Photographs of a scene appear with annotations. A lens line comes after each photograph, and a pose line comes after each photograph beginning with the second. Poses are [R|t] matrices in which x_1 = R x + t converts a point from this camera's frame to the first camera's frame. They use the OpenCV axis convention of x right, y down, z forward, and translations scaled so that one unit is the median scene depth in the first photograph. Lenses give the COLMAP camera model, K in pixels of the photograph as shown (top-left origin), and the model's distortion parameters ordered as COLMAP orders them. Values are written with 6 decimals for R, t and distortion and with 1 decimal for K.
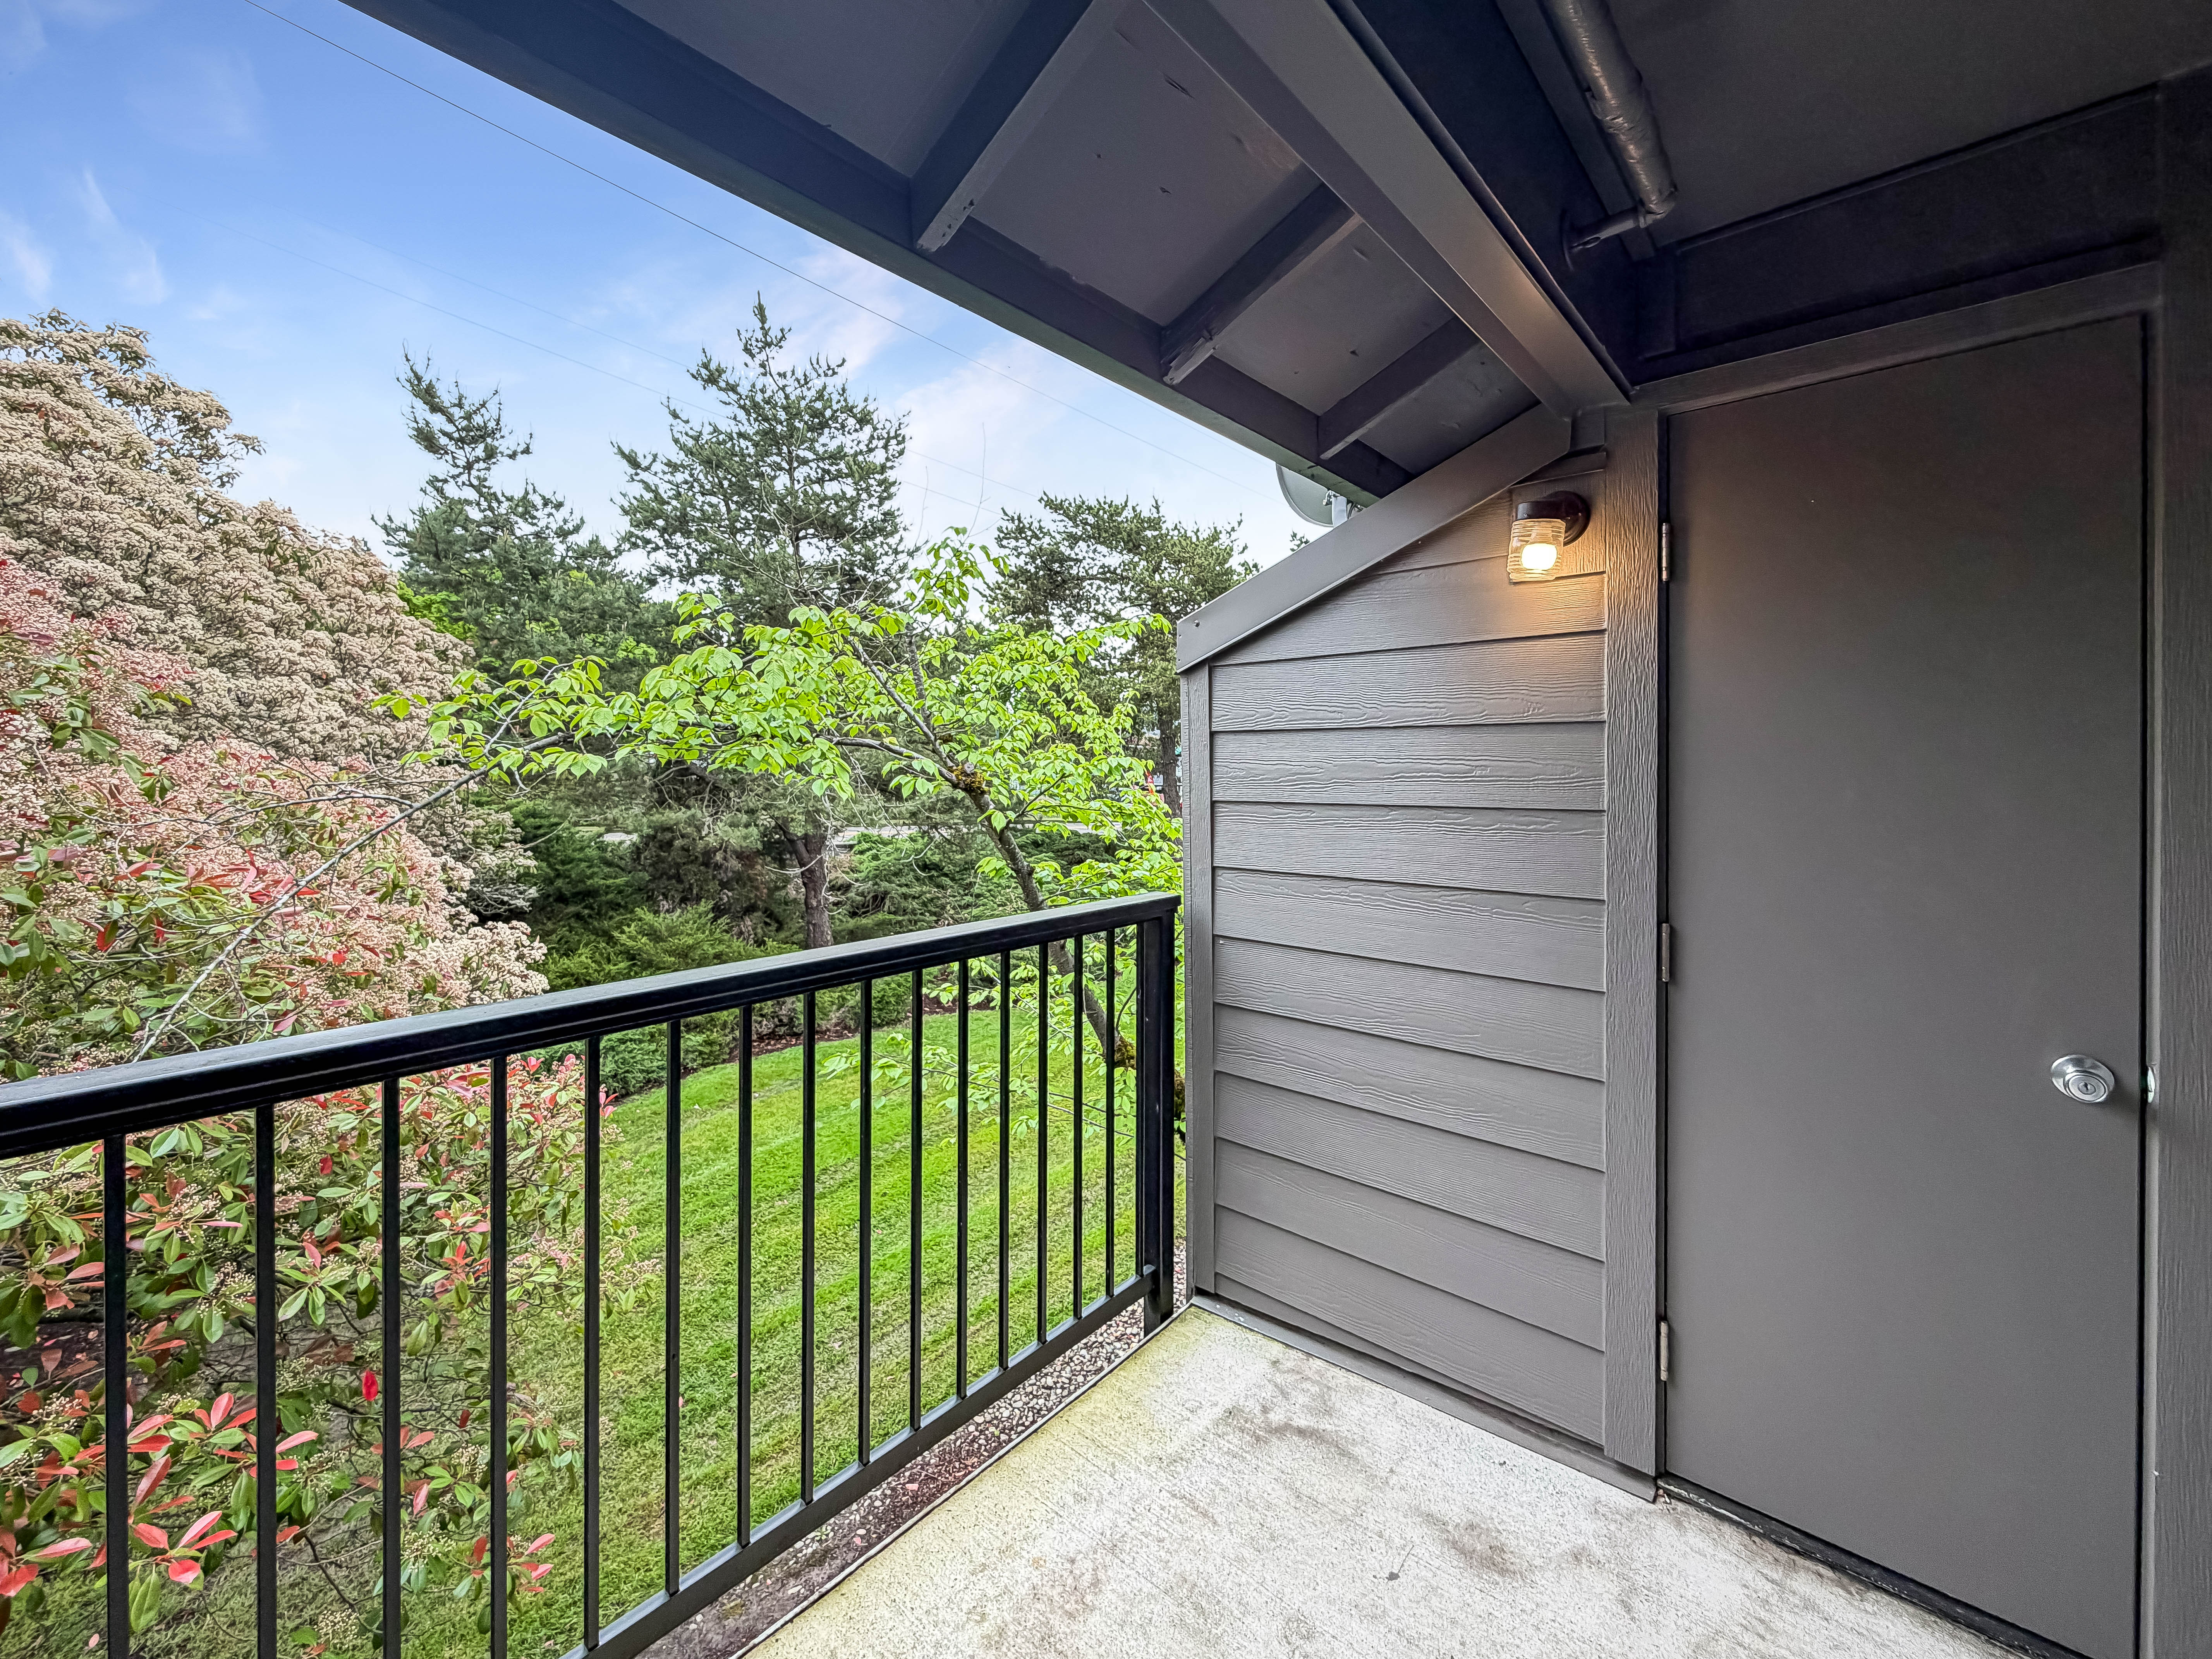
lens RADIAL K [[910.8, 0, 1103.0], [0, 910.8, 785.1], [0, 0, 1]] dist [-0.001489, 0.000036]
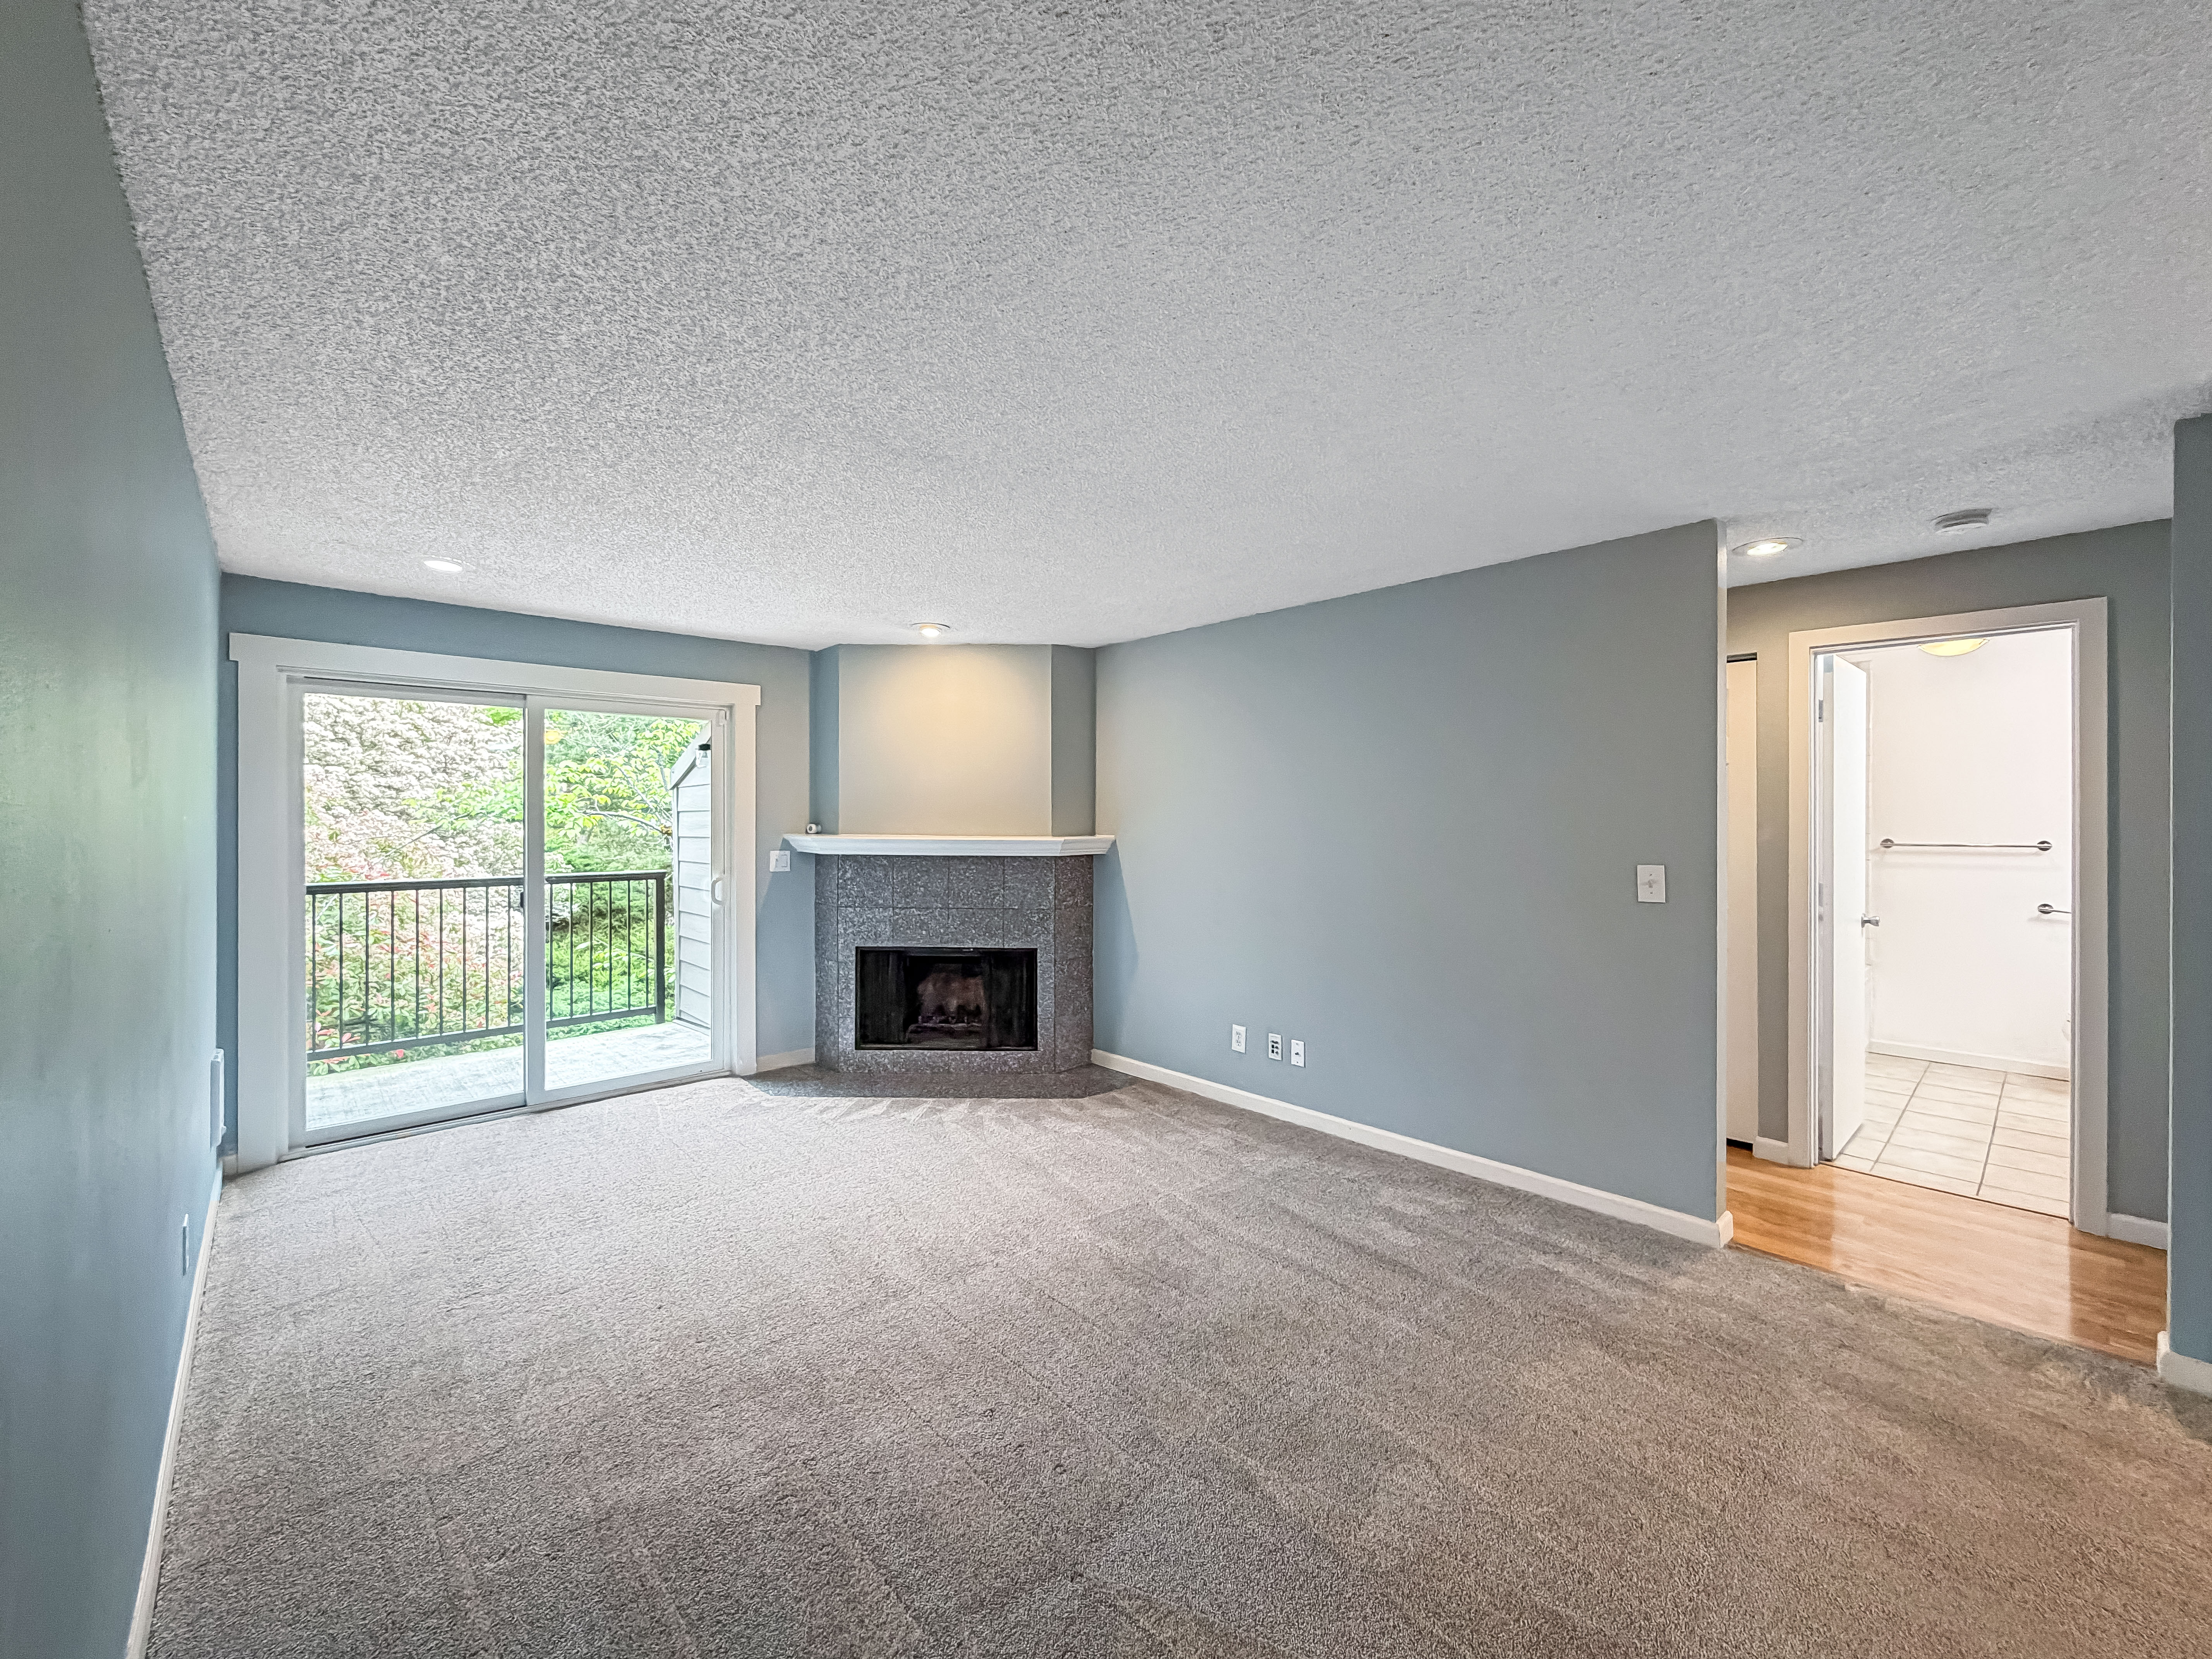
lens RADIAL K [[900.2, 0, 1105.4], [0, 900.2, 815.5], [0, 0, 1]] dist [-0.000685, -0.000232]
pose [[0.993541, -0.018309, -0.111983, 0.747410], [0.016263, 0.999684, -0.019152, 0.018918], [0.112298, 0.017207, 0.993526, -0.677281]]
